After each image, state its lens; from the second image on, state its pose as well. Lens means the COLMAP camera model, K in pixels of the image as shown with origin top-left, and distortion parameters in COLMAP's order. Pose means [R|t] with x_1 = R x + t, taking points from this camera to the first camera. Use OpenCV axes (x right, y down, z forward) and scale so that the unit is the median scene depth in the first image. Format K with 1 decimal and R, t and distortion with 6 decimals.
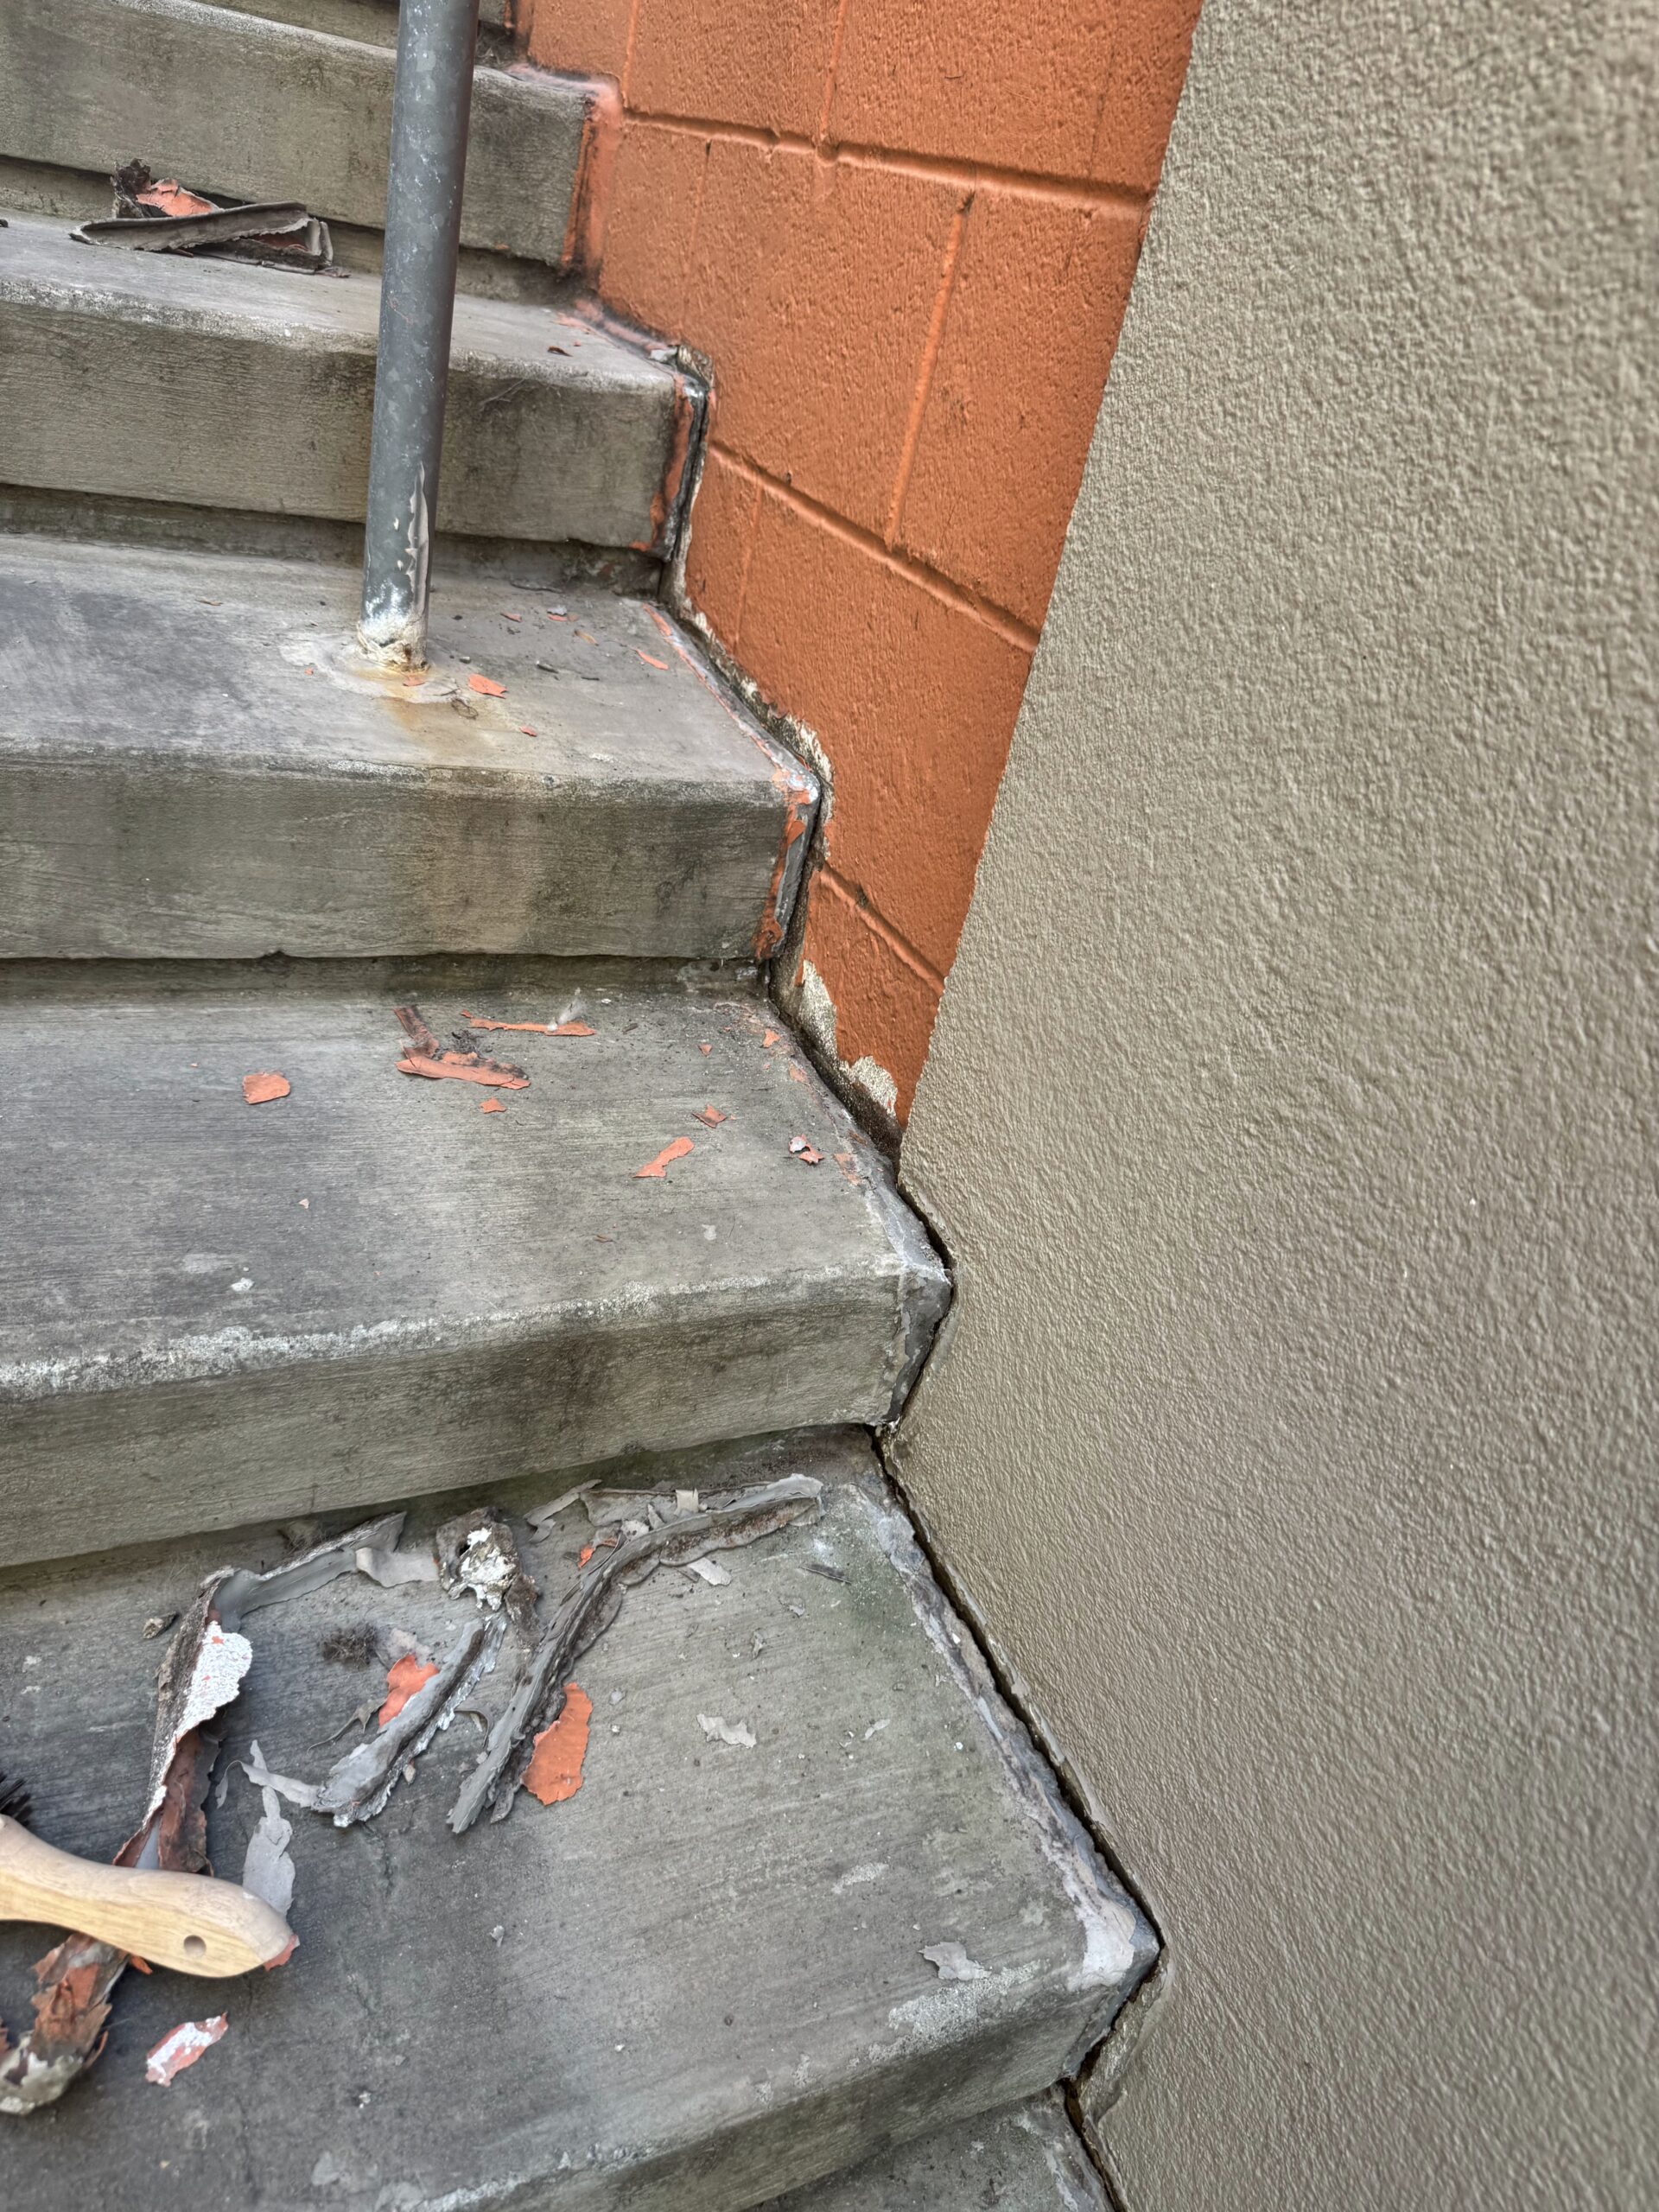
lens RADIAL K [[1420.1, 0, 734.2], [0, 1420.1, 1112.4], [0, 0, 1]] dist [0.031027, -0.037474]
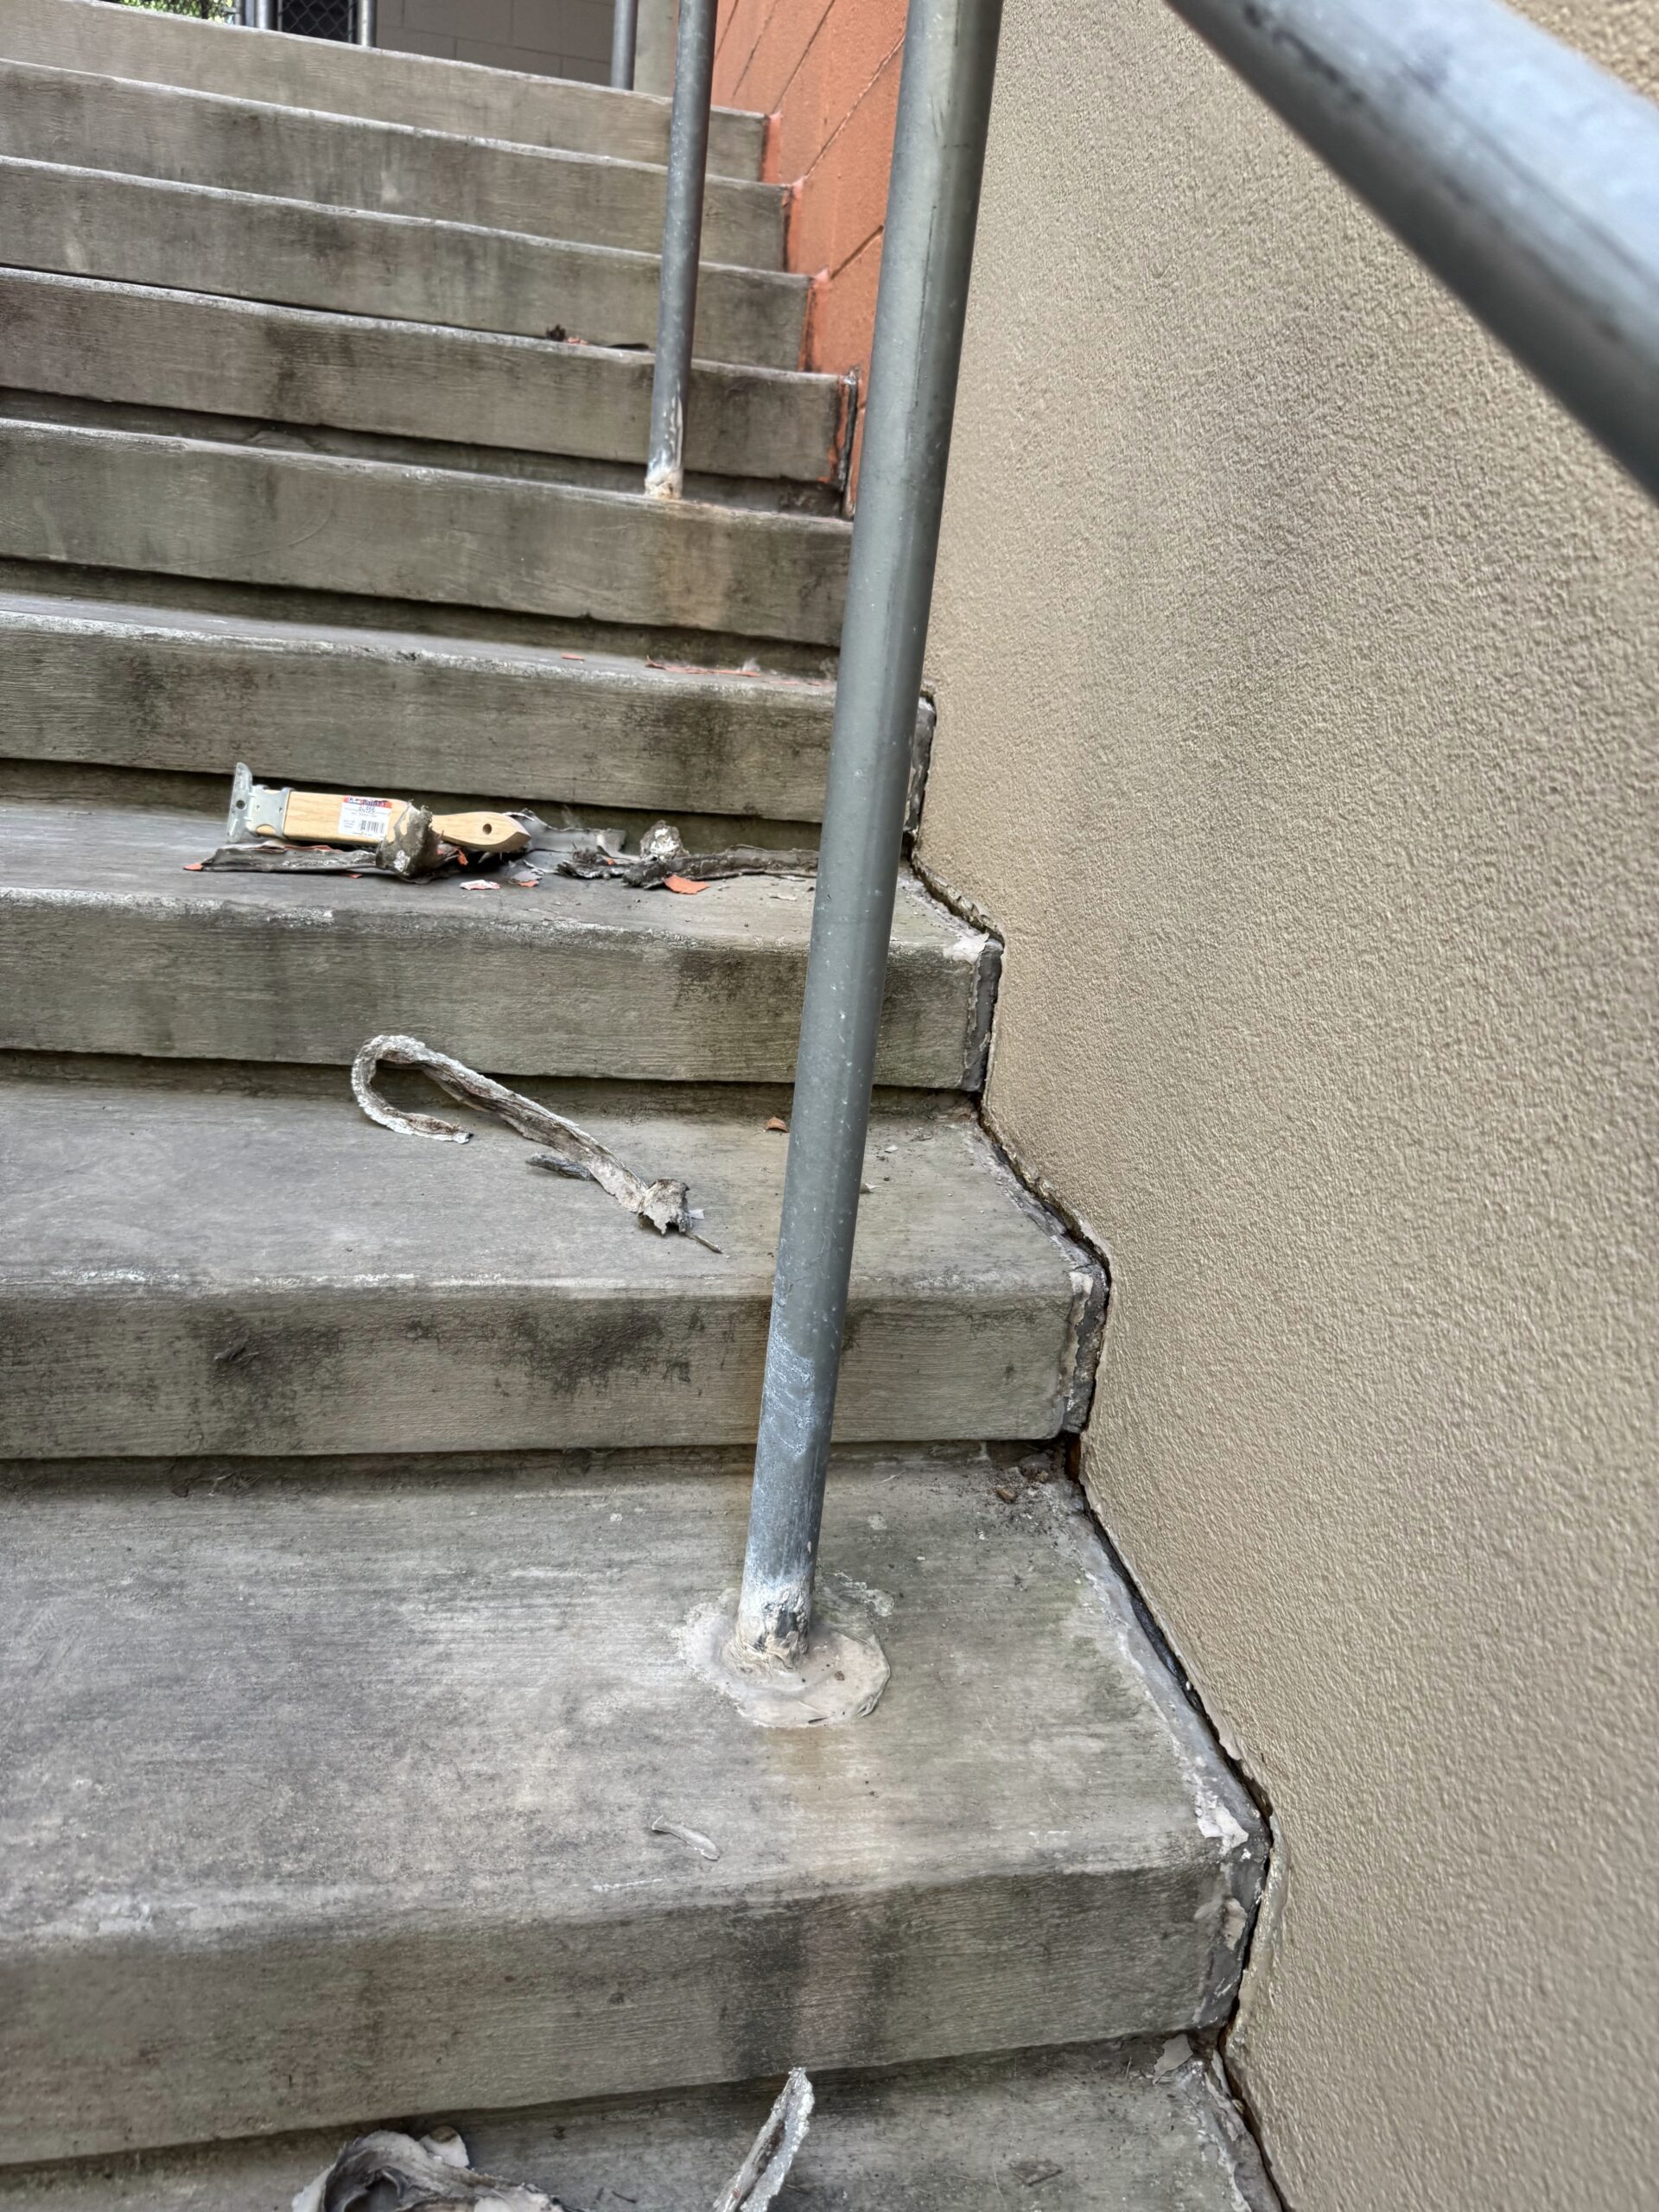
lens RADIAL K [[1420.1, 0, 734.2], [0, 1420.1, 1112.4], [0, 0, 1]] dist [0.031027, -0.037474]
pose [[0.962850, -0.017607, -0.269463, 0.331056], [-0.053870, 0.965291, -0.255562, 0.919337], [0.264610, 0.260584, 0.928481, -0.472941]]
